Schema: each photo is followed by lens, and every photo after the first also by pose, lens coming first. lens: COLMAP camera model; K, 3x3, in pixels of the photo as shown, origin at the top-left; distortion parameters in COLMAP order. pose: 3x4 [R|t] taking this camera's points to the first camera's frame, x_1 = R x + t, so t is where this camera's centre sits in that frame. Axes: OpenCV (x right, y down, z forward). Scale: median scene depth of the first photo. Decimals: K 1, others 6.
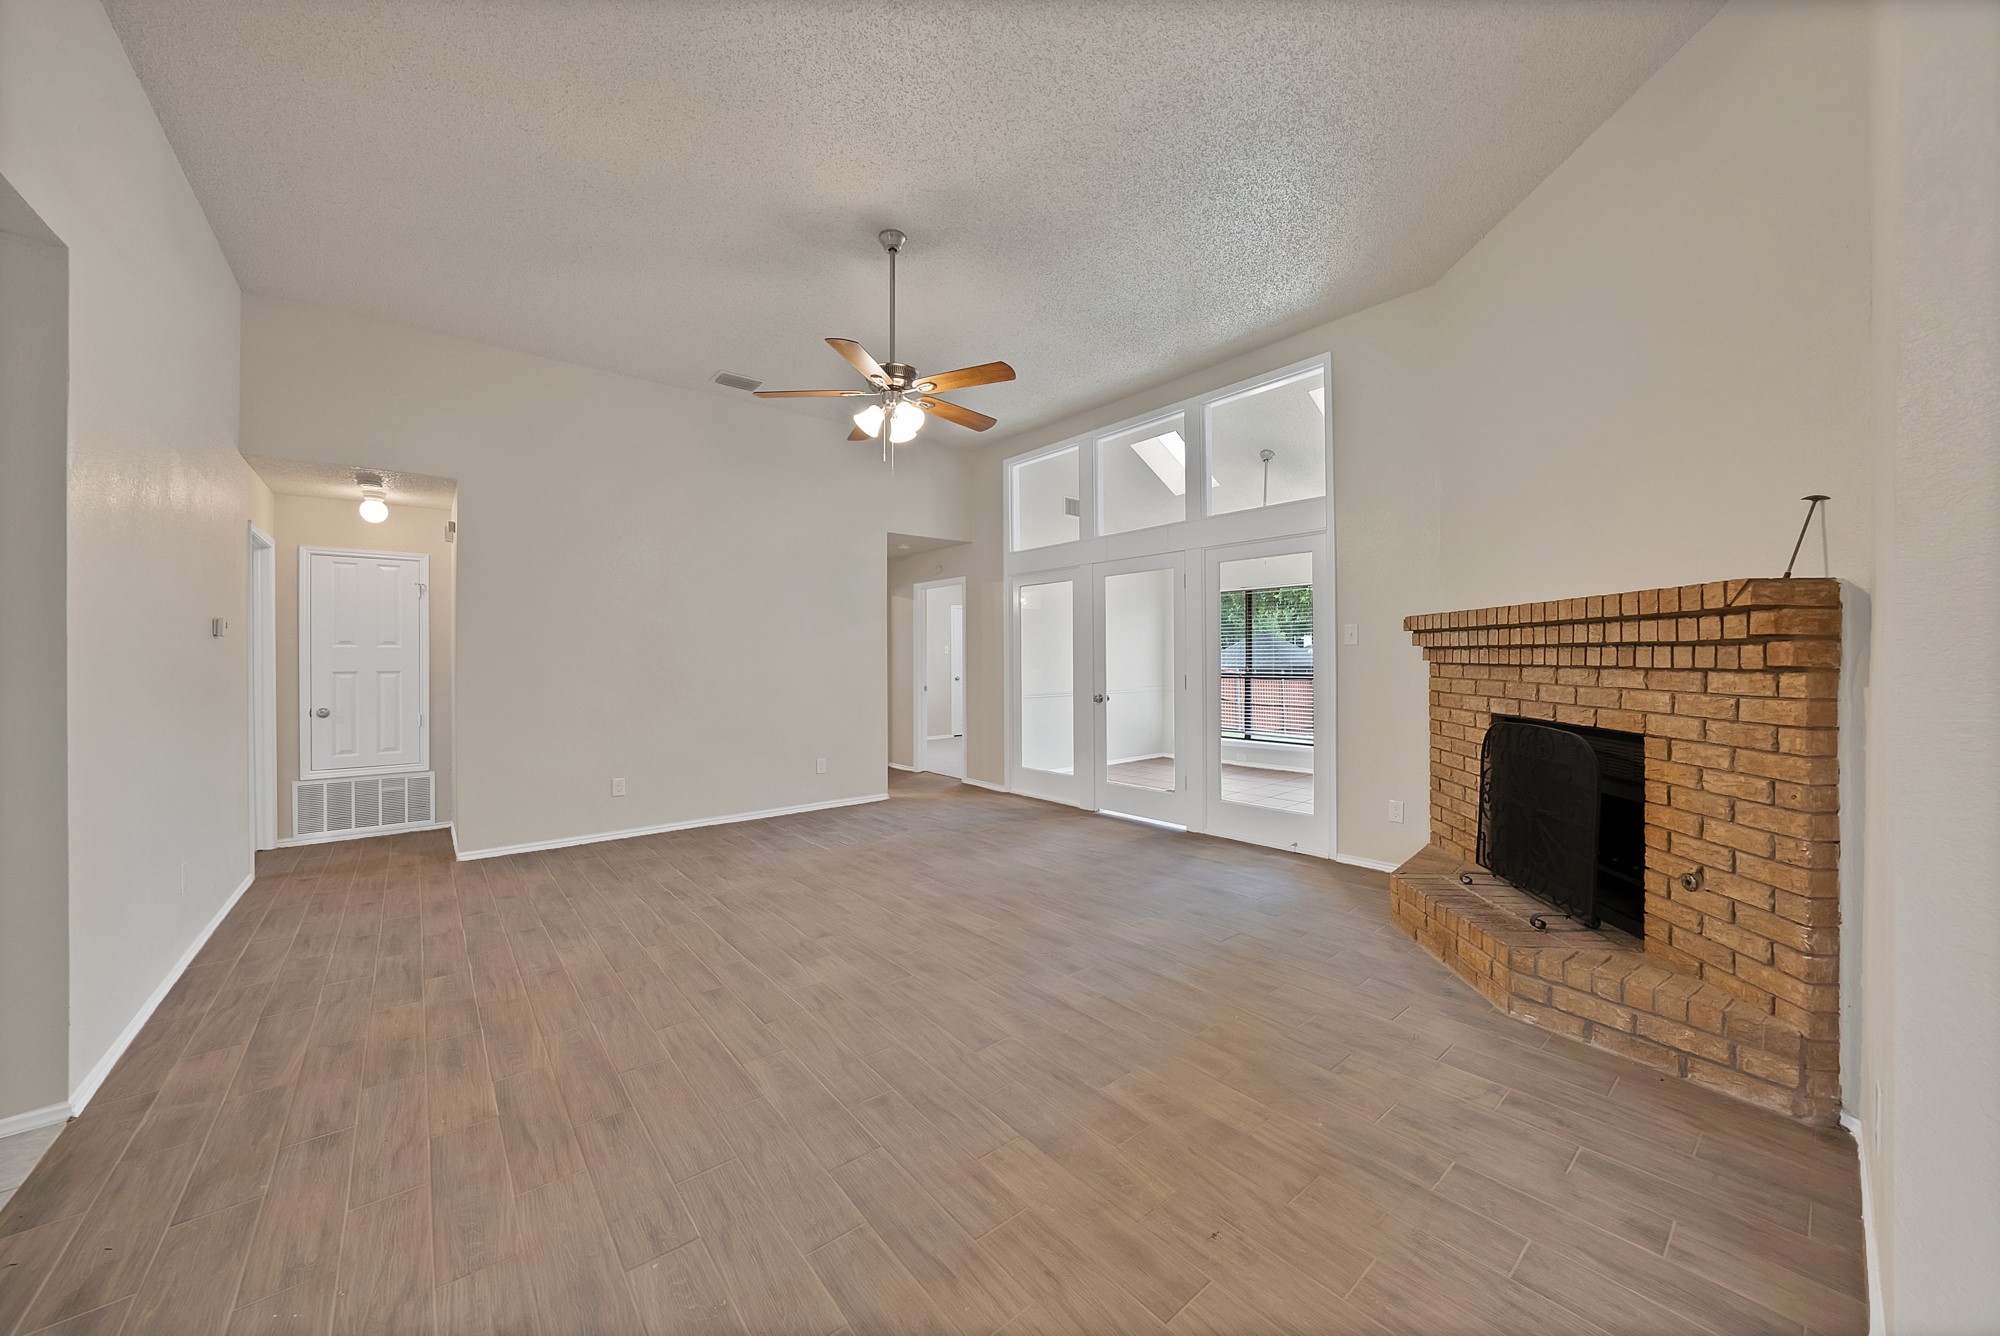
lens RADIAL K [[718.2, 0, 1018.5], [0, 718.2, 658.9], [0, 0, 1]] dist [-0.025682, 0.006073]
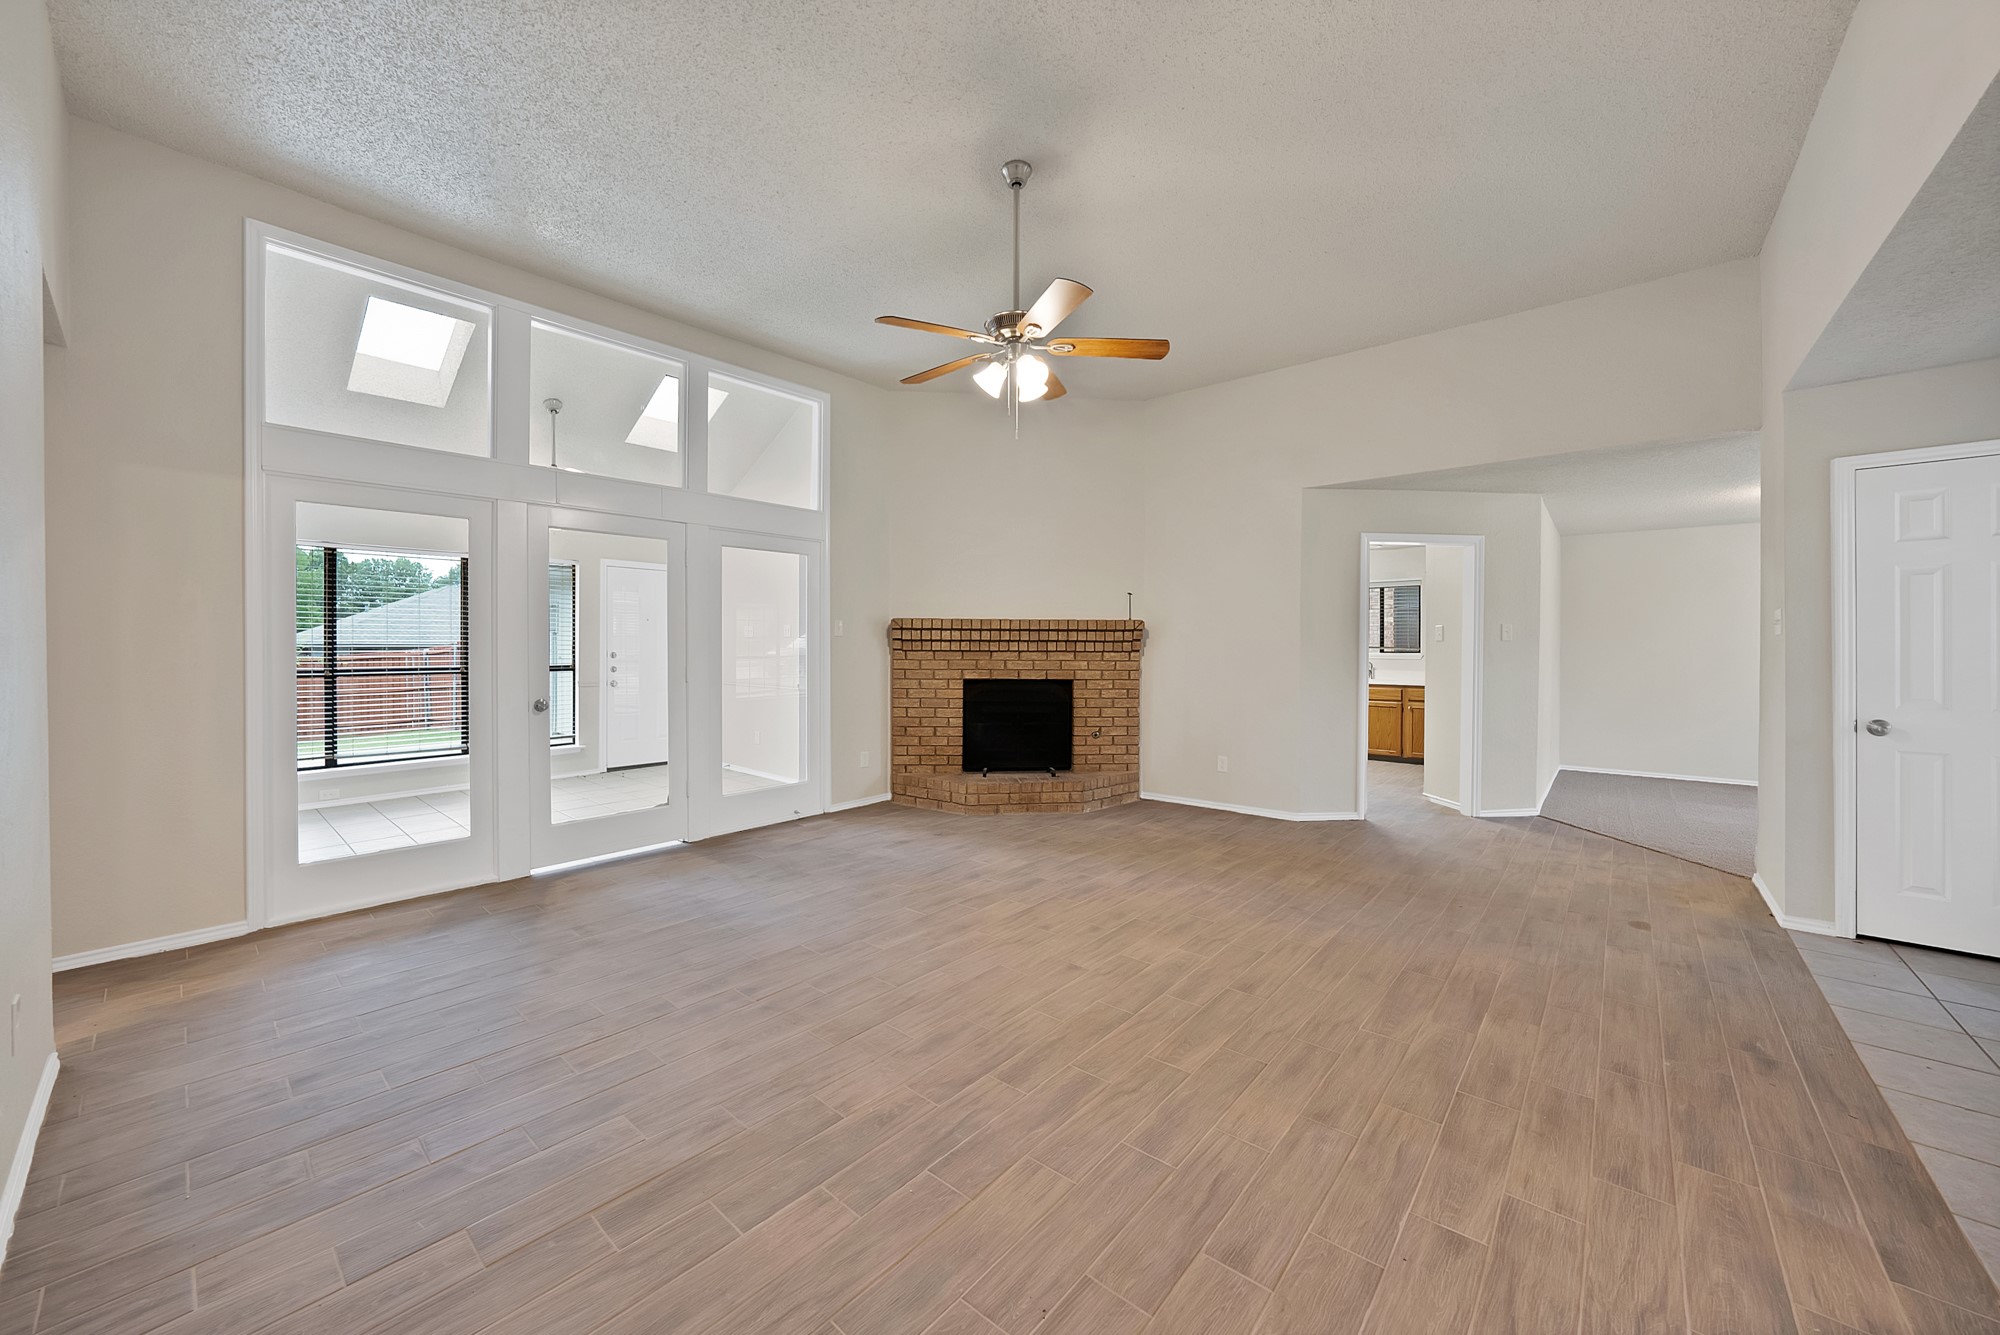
lens RADIAL K [[723.7, 0, 989.1], [0, 723.7, 659.5], [0, 0, 1]] dist [-0.025523, 0.006144]
pose [[-0.135004, -0.013249, 0.990756, -1.409463], [0.000400, 0.999910, 0.013426, 0.007687], [-0.990845, 0.002209, -0.134987, 1.547255]]
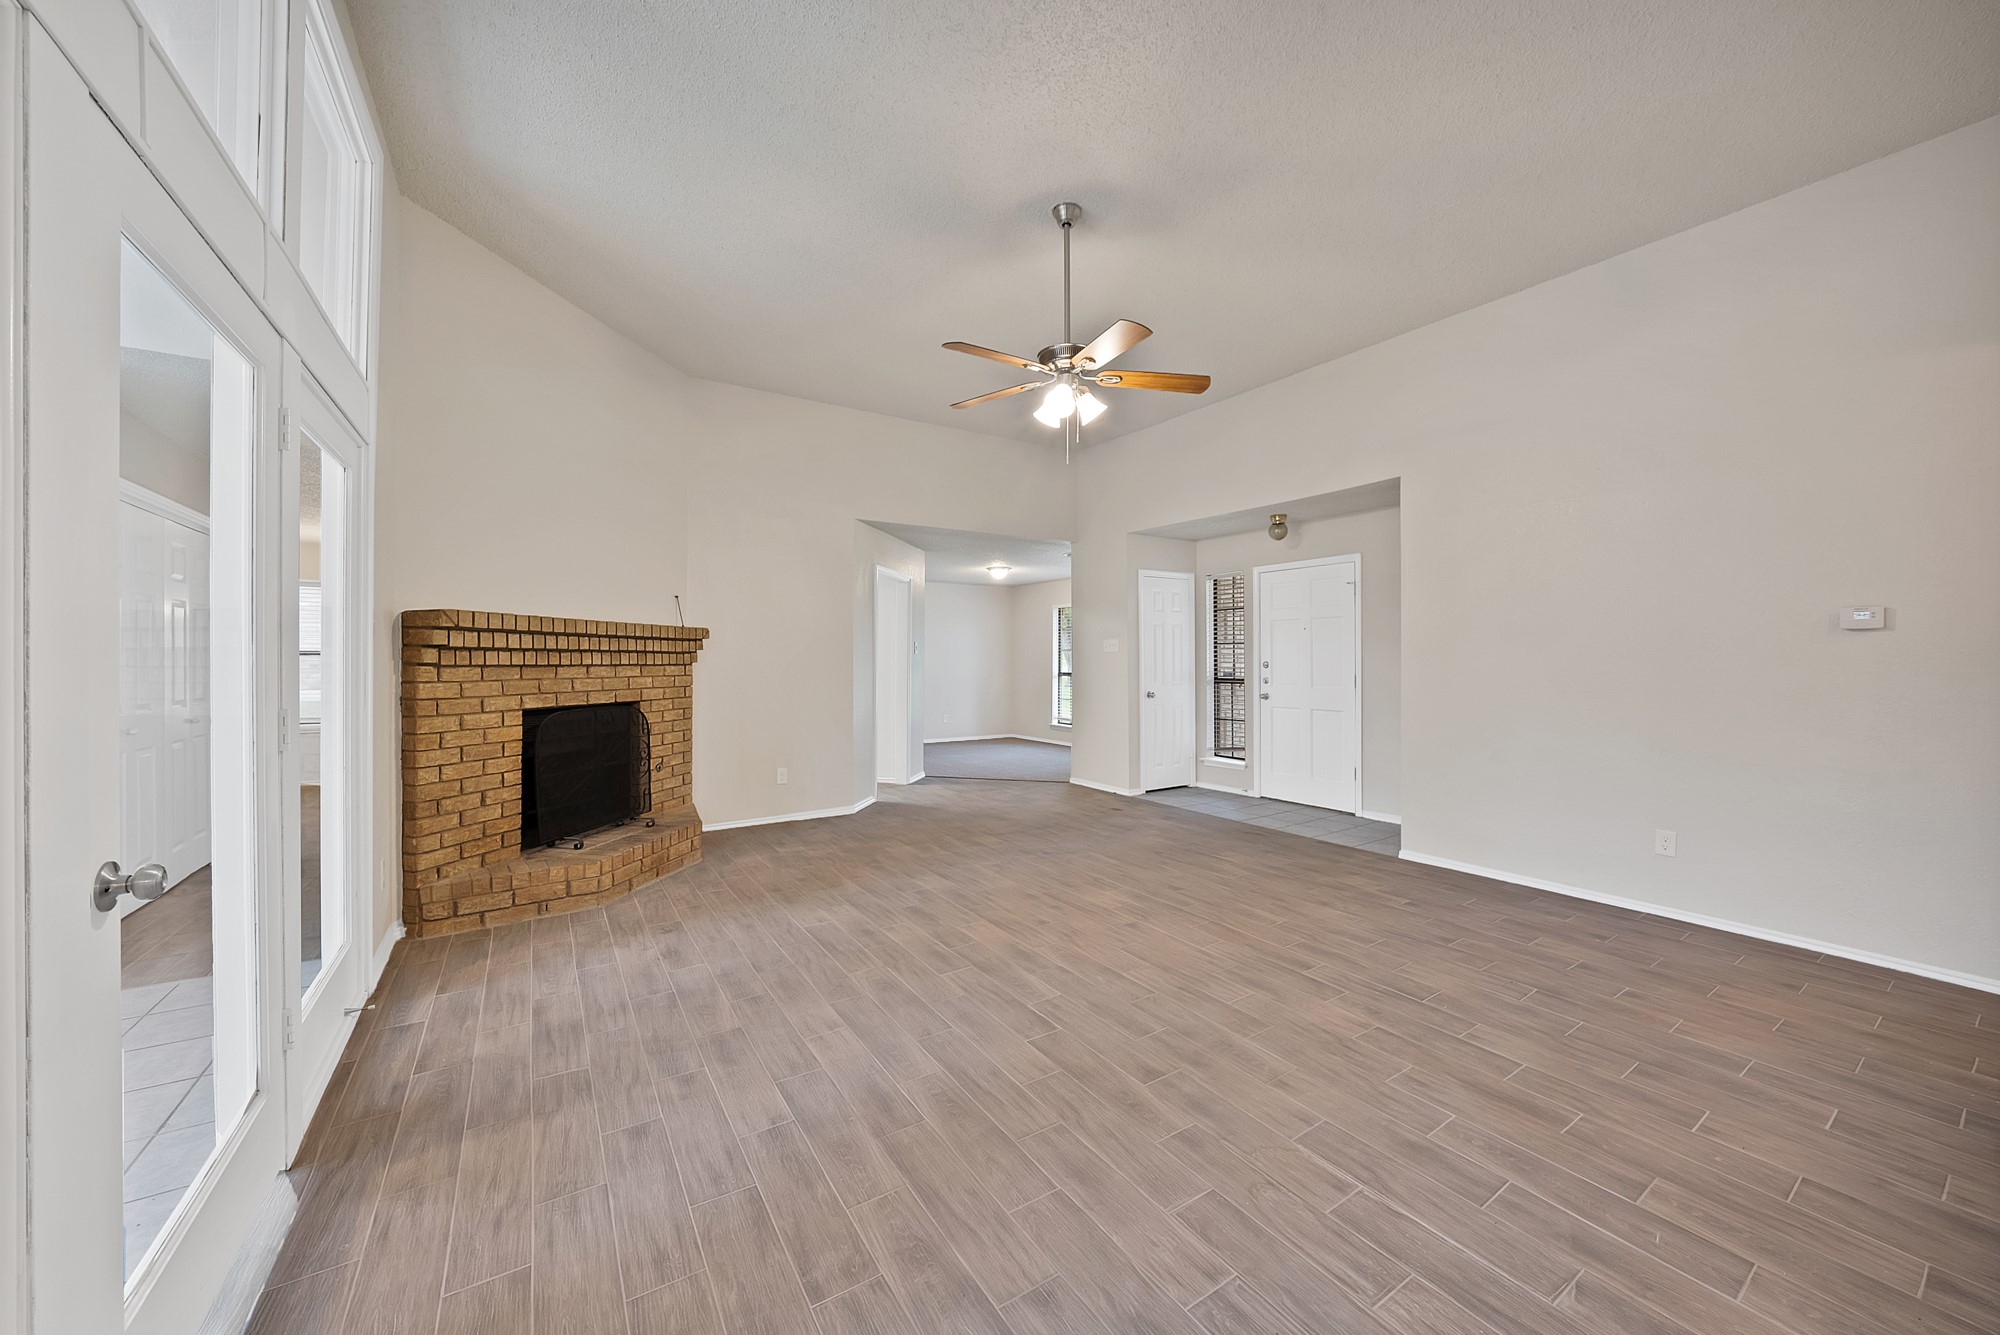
lens RADIAL K [[723.7, 0, 989.1], [0, 723.7, 659.5], [0, 0, 1]] dist [-0.025523, 0.006144]
pose [[-0.987915, 0.004141, 0.154944, -0.294842], [0.004549, 0.999987, 0.002279, -0.000477], [-0.154933, 0.002956, -0.987921, 2.619384]]
